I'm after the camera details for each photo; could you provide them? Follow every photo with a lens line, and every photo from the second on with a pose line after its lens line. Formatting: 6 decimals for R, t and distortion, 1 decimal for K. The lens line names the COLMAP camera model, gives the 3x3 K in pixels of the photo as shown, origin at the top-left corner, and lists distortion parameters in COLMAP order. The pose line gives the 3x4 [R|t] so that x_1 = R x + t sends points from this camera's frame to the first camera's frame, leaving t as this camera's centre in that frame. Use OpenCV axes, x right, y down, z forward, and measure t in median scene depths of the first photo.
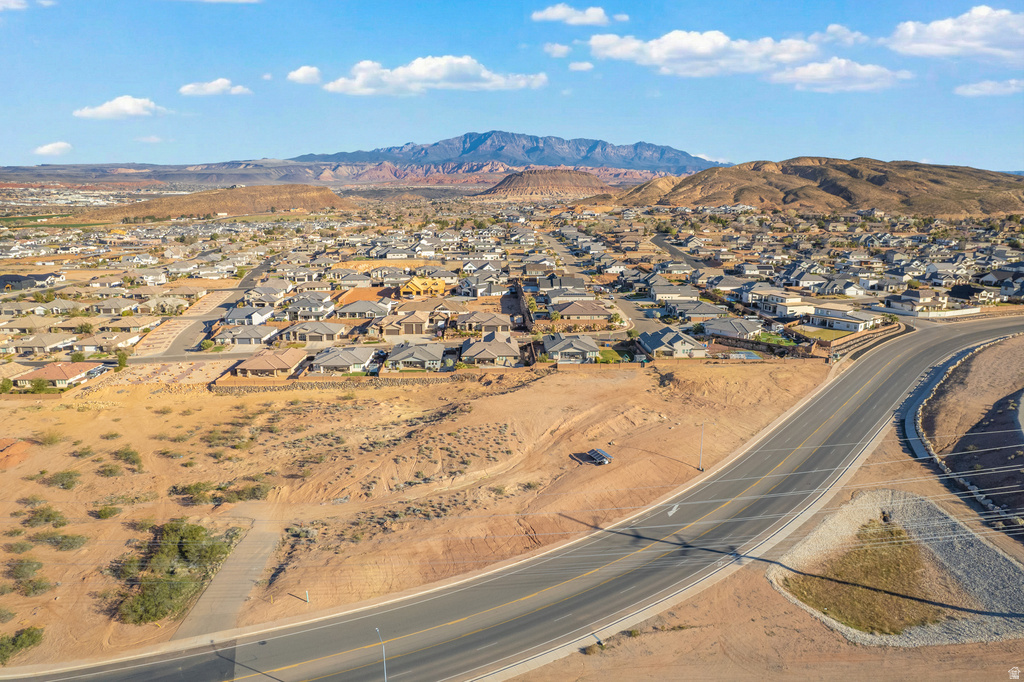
lens RADIAL K [[666.8, 0, 508.1], [0, 666.8, 340.2], [0, 0, 1]] dist [-0.065681, 0.055568]
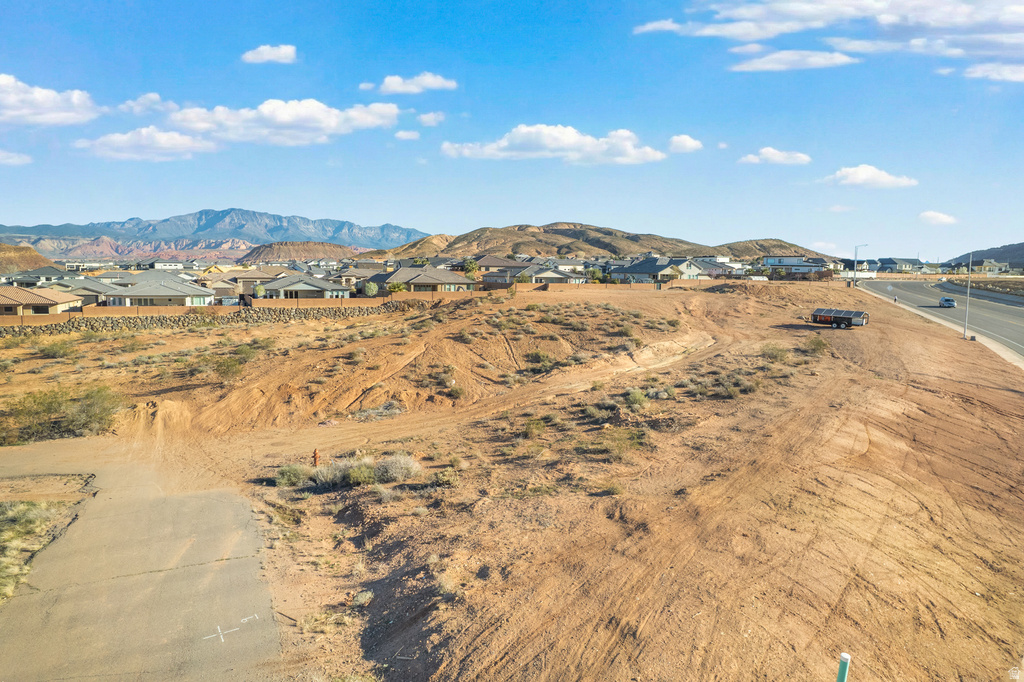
lens RADIAL K [[666.8, 0, 516.2], [0, 666.8, 338.0], [0, 0, 1]] dist [-0.065681, 0.055568]
pose [[0.927806, -0.028374, 0.371982, -0.138597], [0.073803, 0.991357, -0.108462, 0.110291], [-0.365690, 0.128085, 0.921881, 0.300945]]
